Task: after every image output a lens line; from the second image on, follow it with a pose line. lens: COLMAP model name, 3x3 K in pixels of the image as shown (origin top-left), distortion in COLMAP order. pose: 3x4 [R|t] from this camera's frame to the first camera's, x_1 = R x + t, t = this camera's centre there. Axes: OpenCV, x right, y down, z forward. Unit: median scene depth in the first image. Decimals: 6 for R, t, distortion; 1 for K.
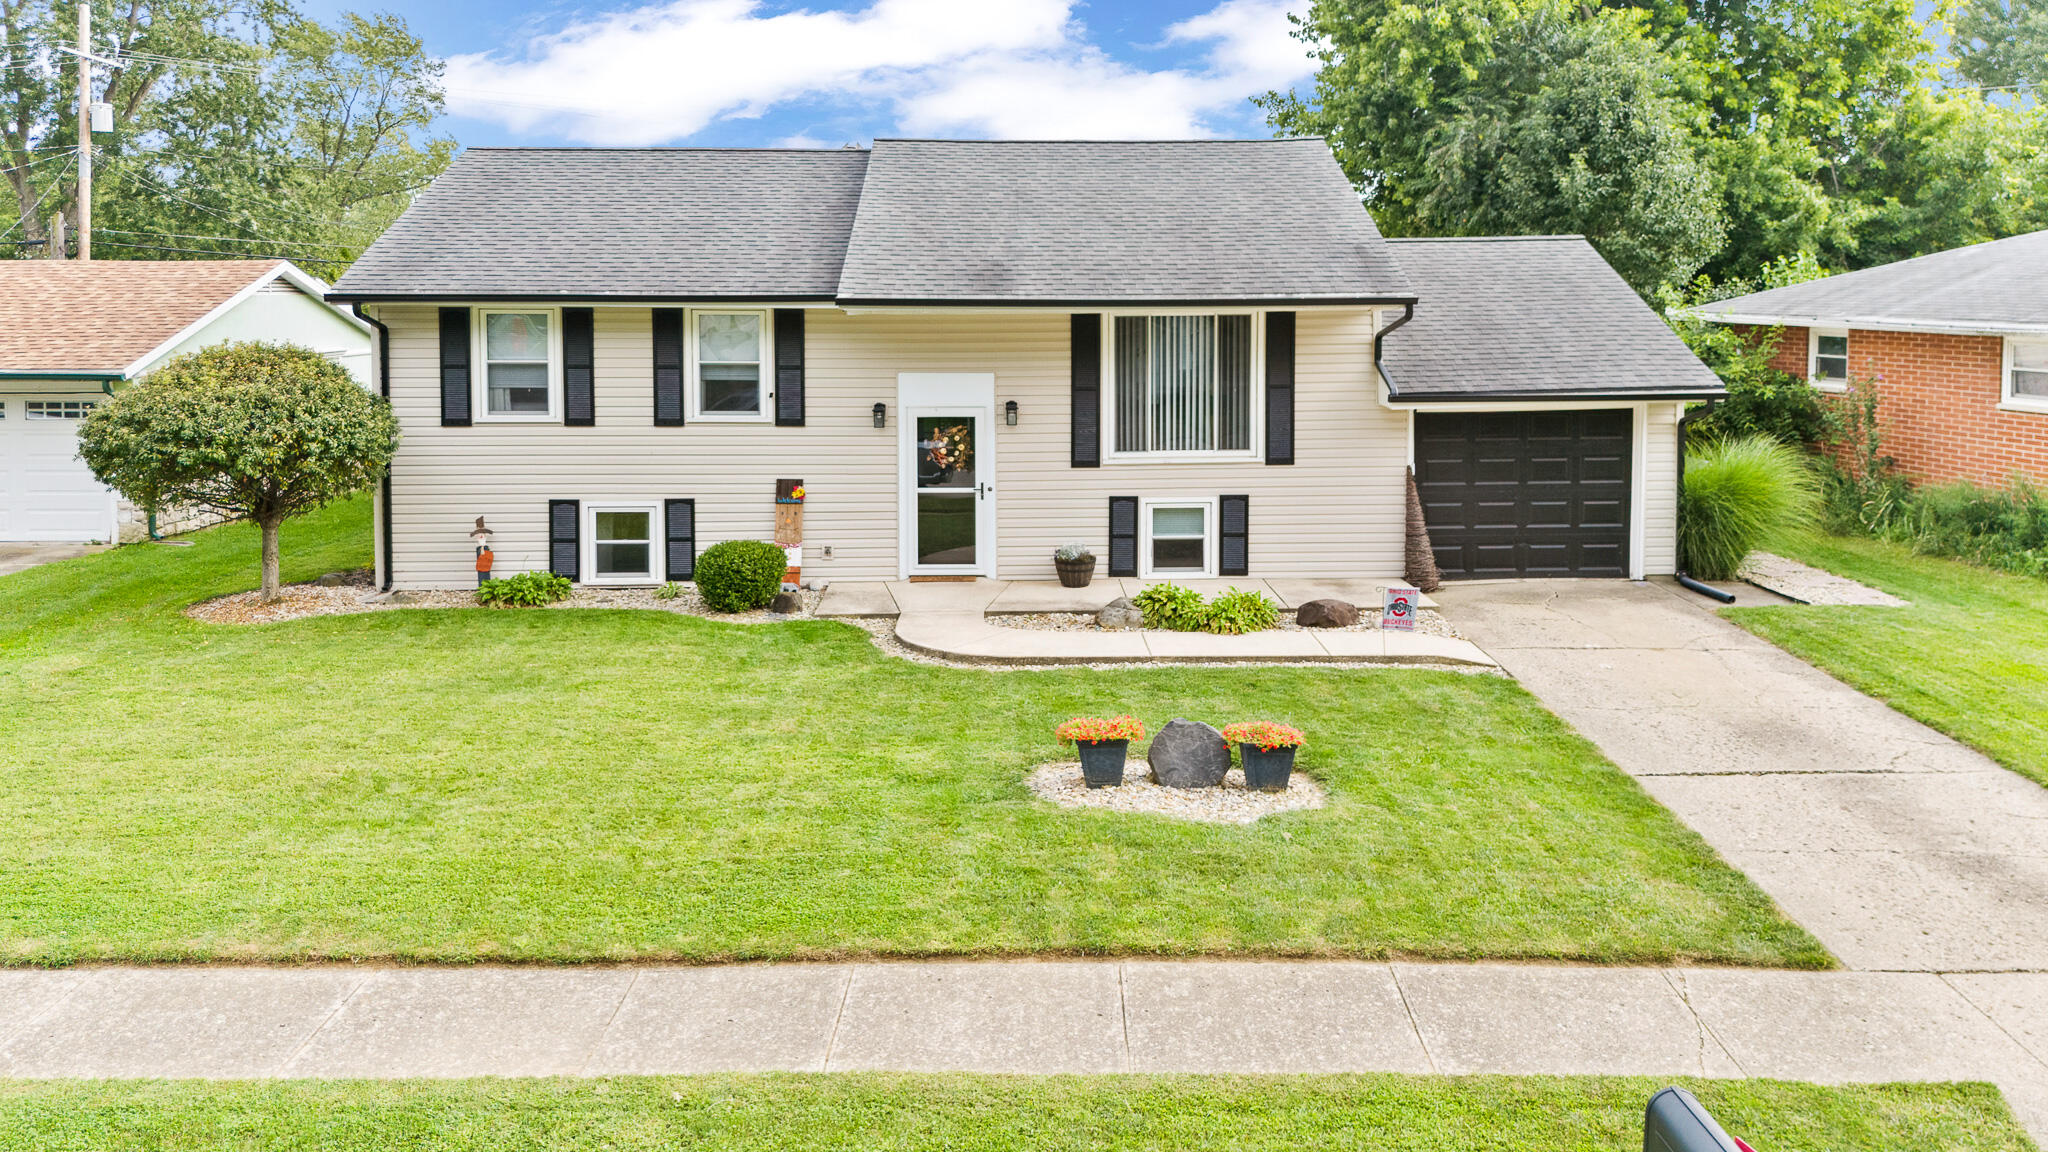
lens RADIAL K [[1548.1, 0, 1072.2], [0, 1548.1, 457.0], [0, 0, 1]] dist [0.021489, 0.005427]
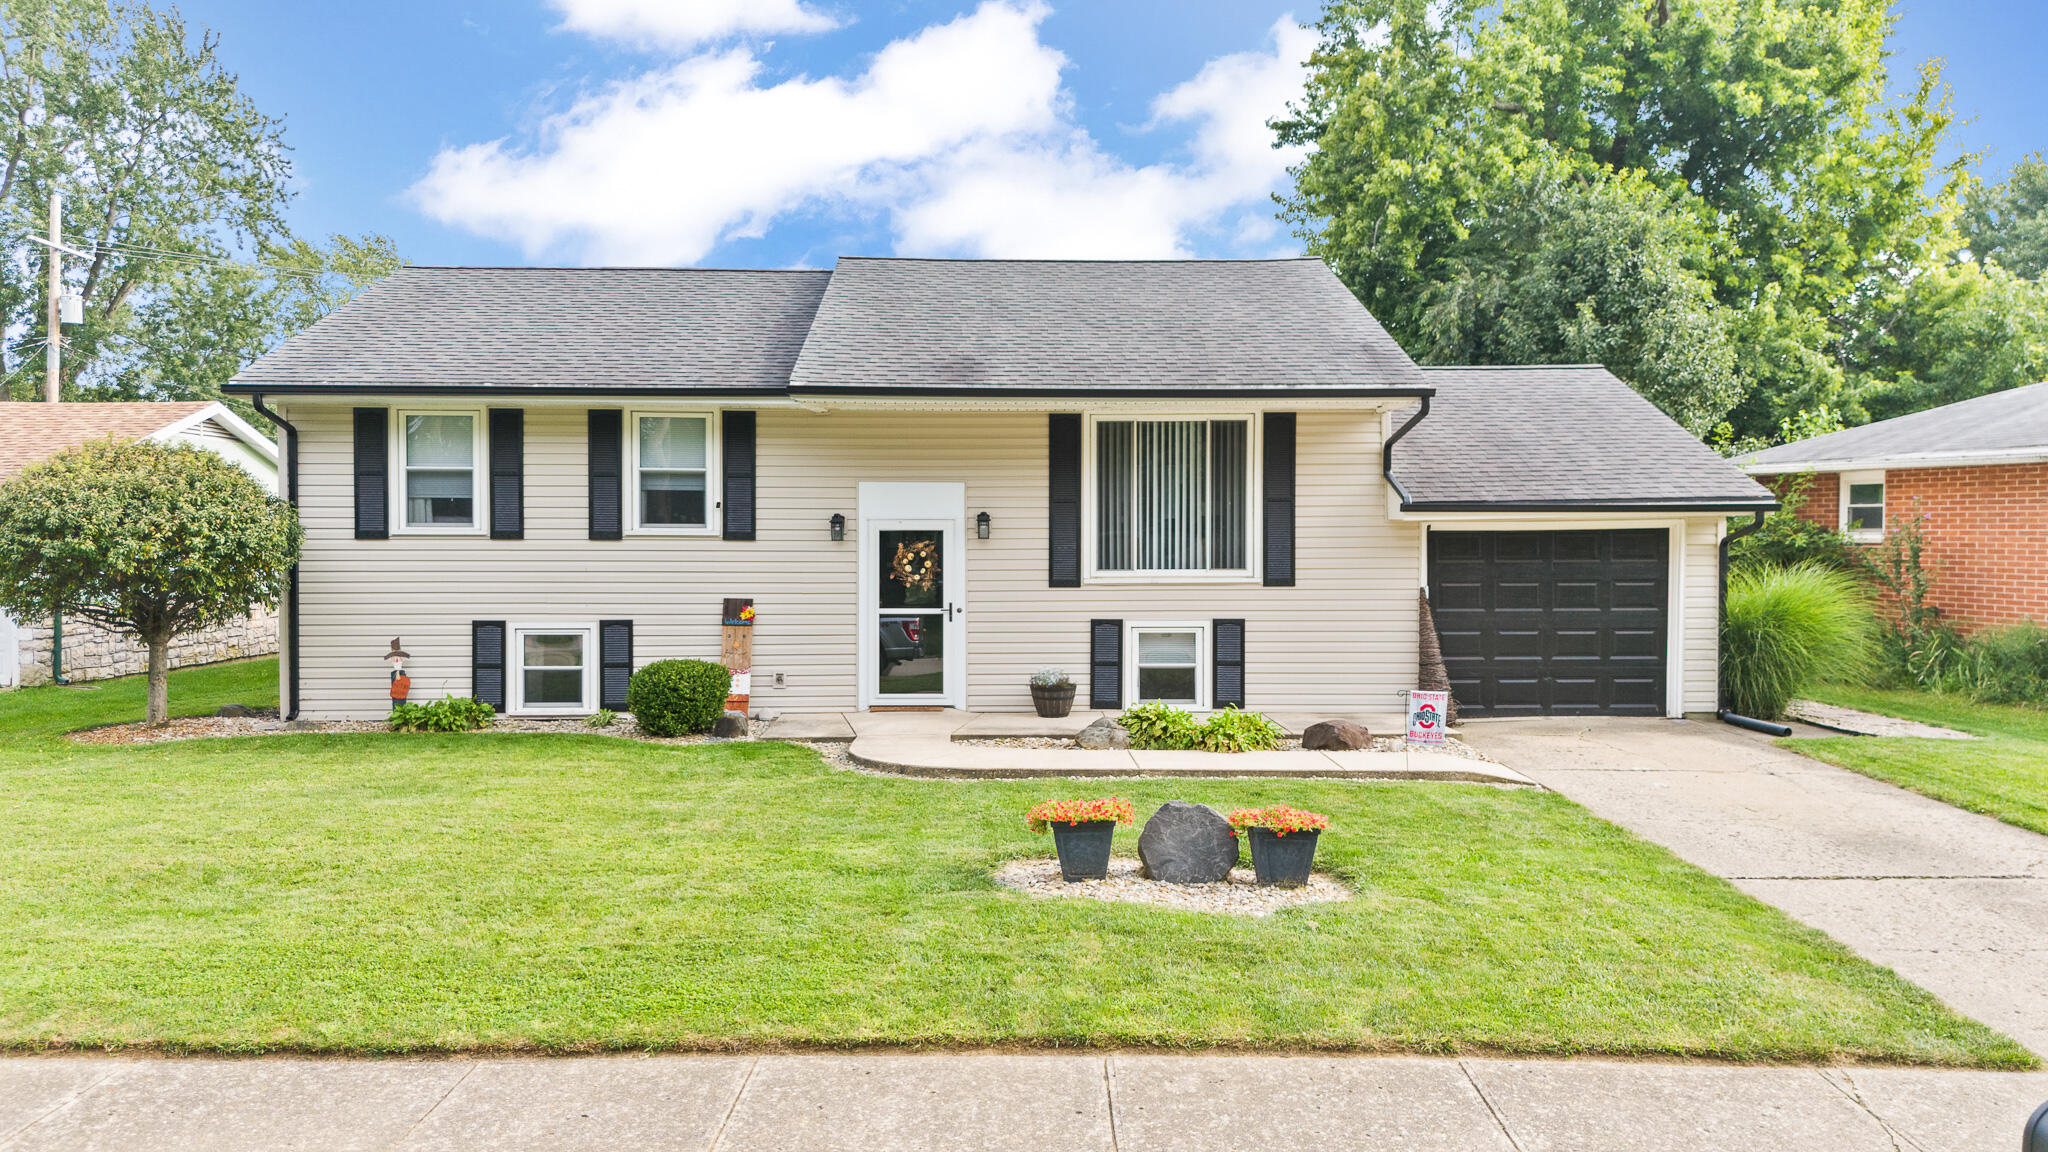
lens RADIAL K [[1548.1, 0, 1039.1], [0, 1548.1, 622.6], [0, 0, 1]] dist [0.021489, 0.005427]
pose [[0.999956, 0.001817, -0.009251, 0.002032], [-0.002138, 0.999389, -0.034881, 0.059518], [0.009182, 0.034899, 0.999349, 0.097426]]
